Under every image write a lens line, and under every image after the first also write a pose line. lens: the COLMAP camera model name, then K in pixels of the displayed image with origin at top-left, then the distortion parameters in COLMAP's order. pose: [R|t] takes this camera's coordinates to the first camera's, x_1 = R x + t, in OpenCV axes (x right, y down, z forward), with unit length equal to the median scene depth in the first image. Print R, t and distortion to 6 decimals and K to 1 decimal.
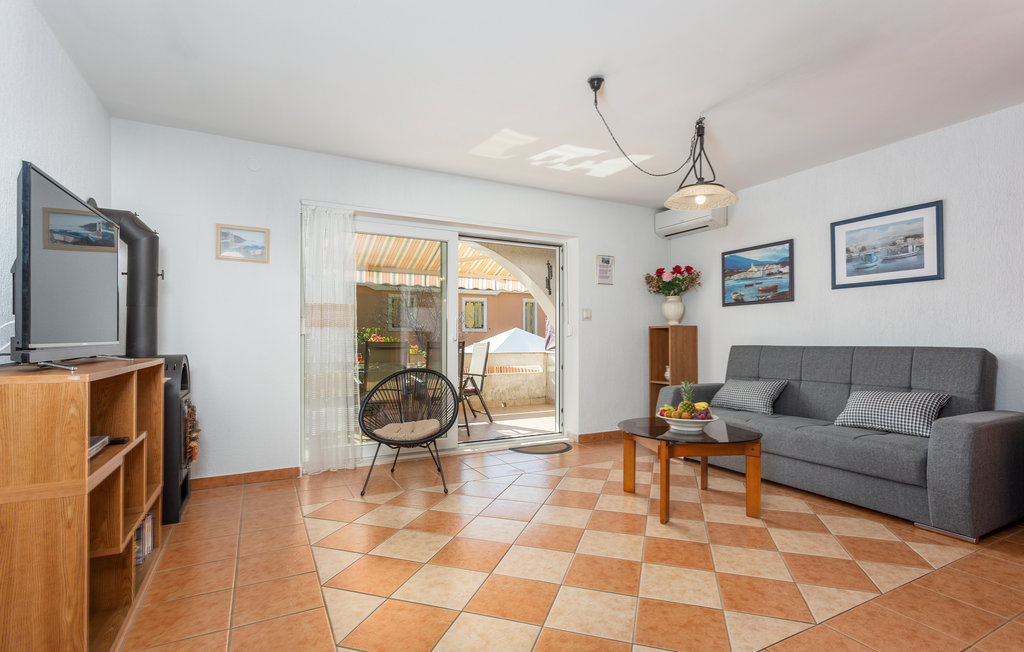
lens RADIAL K [[490.9, 0, 515.5], [0, 490.9, 339.2], [0, 0, 1]] dist [0.005826, -0.001068]
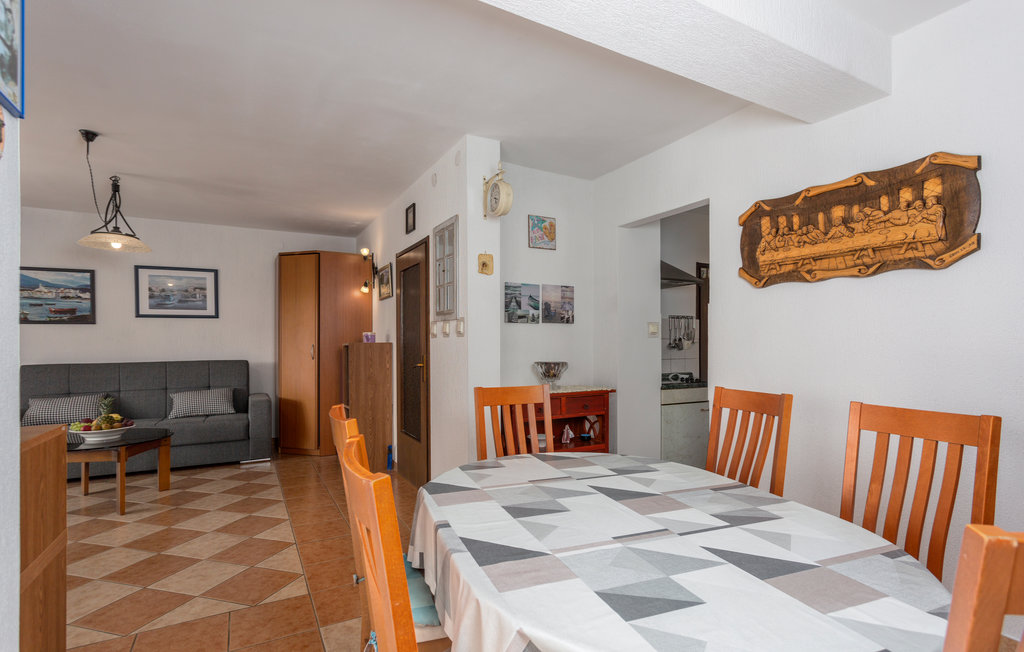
lens RADIAL K [[490.9, 0, 514.4], [0, 490.9, 325.3], [0, 0, 1]] dist [0.005826, -0.001068]
pose [[-0.010858, 0.035438, 0.999313, -0.763349], [0.008322, 0.999340, -0.035348, -0.032509], [-0.999906, 0.007932, -0.011145, 0.037292]]
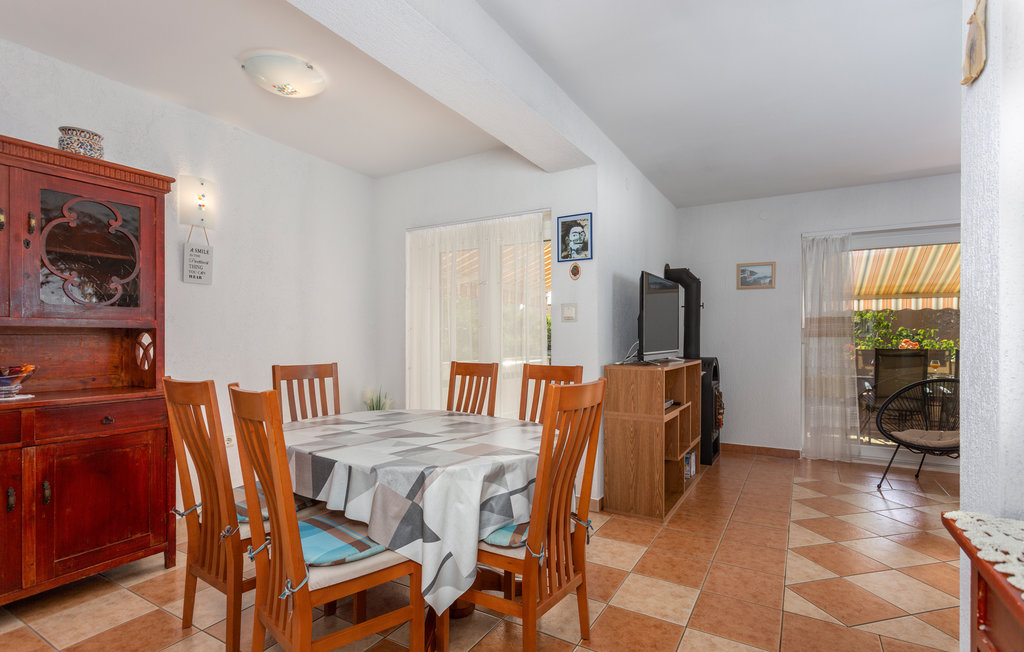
lens RADIAL K [[490.9, 0, 518.8], [0, 490.9, 333.5], [0, 0, 1]] dist [0.005826, -0.001068]
pose [[0.533396, -0.007081, -0.845836, 0.245666], [-0.002574, 0.999947, -0.009995, -0.022200], [0.845862, 0.007508, 0.533350, -0.275607]]
